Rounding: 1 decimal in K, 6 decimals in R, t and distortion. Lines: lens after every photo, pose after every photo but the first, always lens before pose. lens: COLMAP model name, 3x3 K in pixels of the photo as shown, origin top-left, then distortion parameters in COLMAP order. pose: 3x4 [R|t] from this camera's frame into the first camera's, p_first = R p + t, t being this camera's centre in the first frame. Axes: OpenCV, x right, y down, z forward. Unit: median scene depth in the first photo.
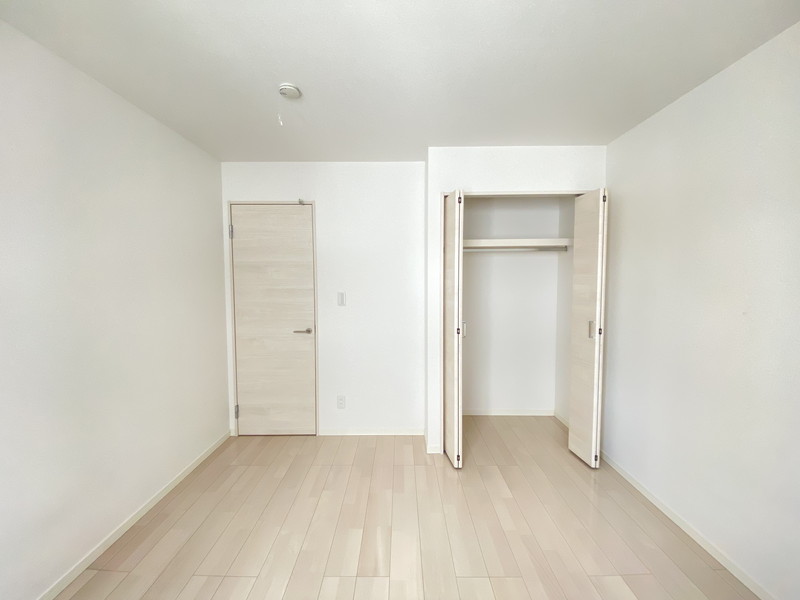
lens RADIAL K [[327.9, 0, 399.6], [0, 327.9, 299.8], [0, 0, 1]] dist [-0.003907, -0.003418]
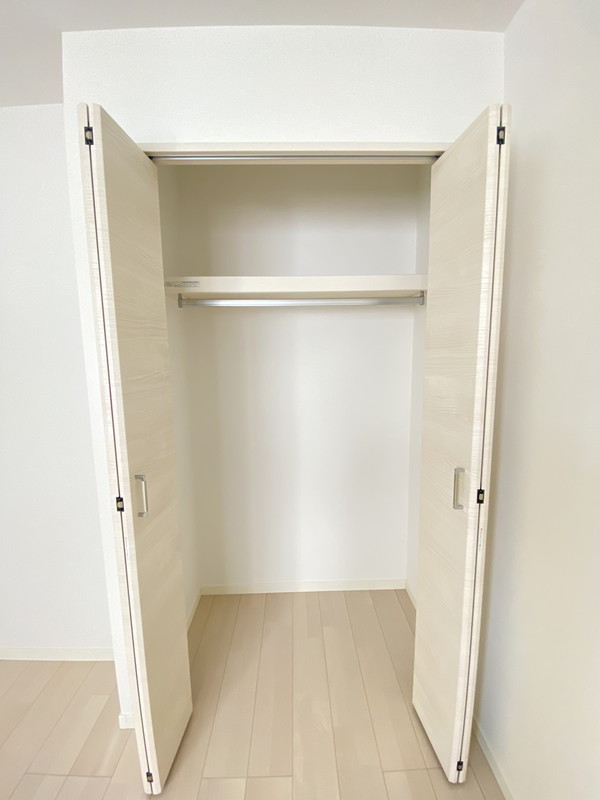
lens RADIAL K [[327.9, 0, 298.9], [0, 327.9, 398.6], [0, 0, 1]] dist [-0.003907, -0.003418]
pose [[0.999811, -0.014410, 0.013062, 0.384787], [0.013380, 0.997033, 0.075804, -0.055173], [-0.014115, -0.075615, 0.997037, 0.608268]]
